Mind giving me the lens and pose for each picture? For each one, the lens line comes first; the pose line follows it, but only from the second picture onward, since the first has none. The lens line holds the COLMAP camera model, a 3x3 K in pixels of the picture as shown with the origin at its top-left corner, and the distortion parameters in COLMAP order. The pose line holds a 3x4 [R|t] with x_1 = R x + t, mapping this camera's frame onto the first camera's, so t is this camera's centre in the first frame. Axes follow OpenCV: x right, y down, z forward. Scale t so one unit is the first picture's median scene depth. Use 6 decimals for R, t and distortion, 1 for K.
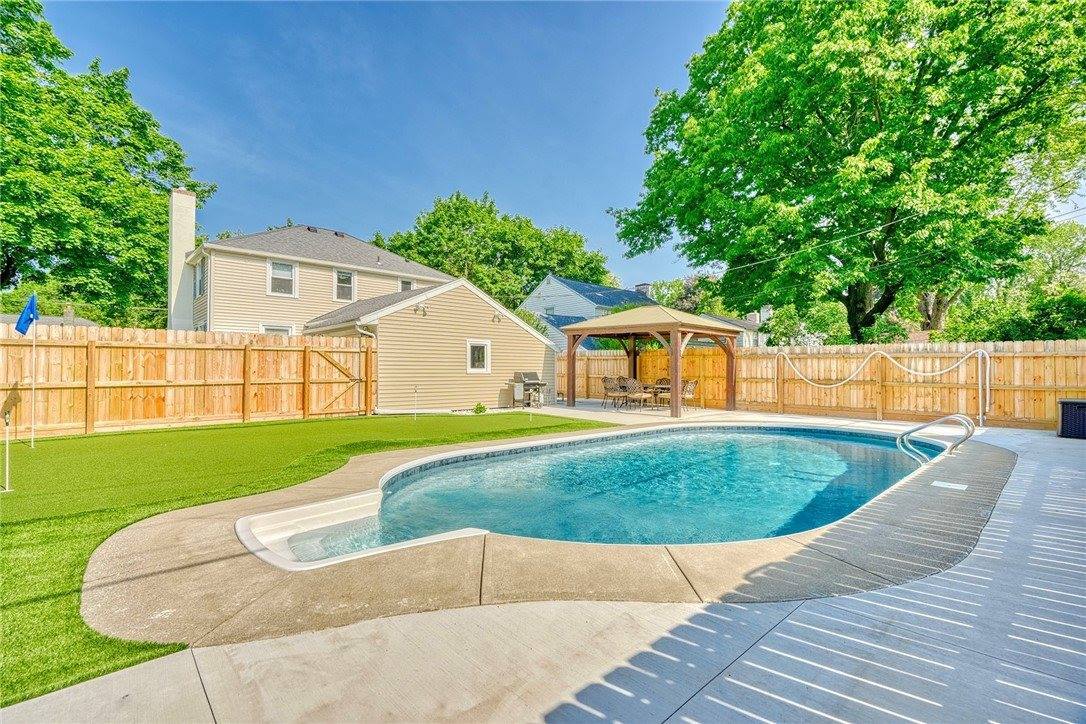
lens RADIAL K [[486.3, 0, 543.0], [0, 486.3, 362.0], [0, 0, 1]] dist [-0.000300, 0.000007]
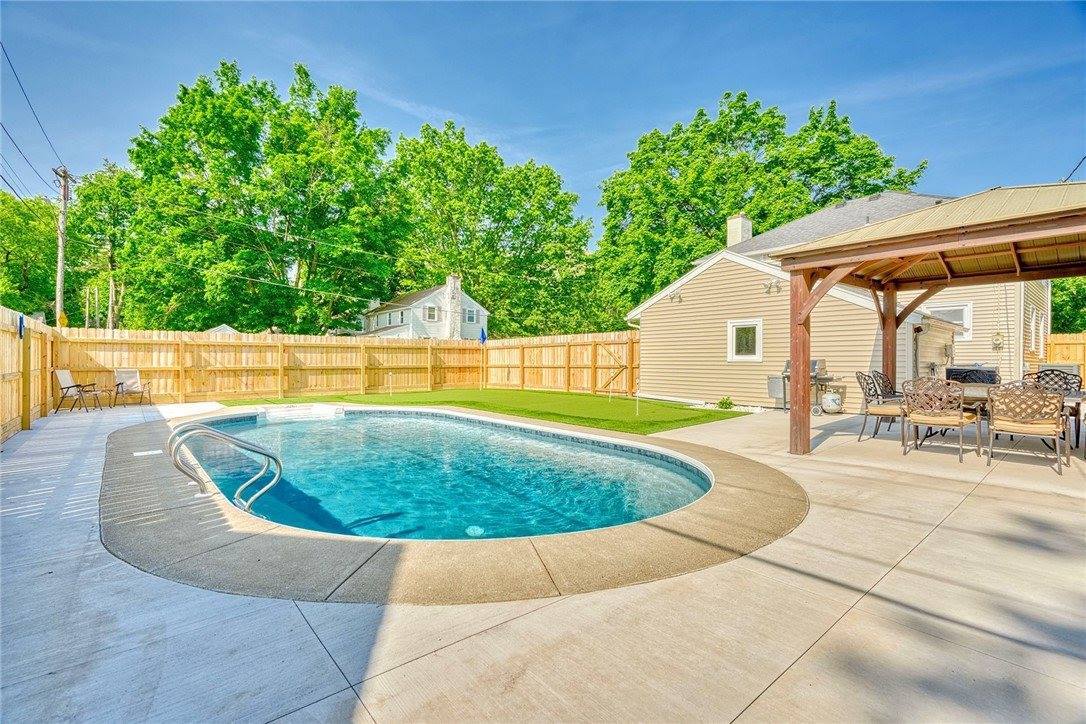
lens RADIAL K [[442.6, 0, 543.0], [0, 442.6, 362.0], [0, 0, 1]] dist [0.000055, 0.000004]
pose [[0.014321, 0.010676, -0.999840, 0.695929], [0.021847, 0.999701, 0.010988, 0.010059], [0.999659, -0.022001, 0.014083, 0.763112]]
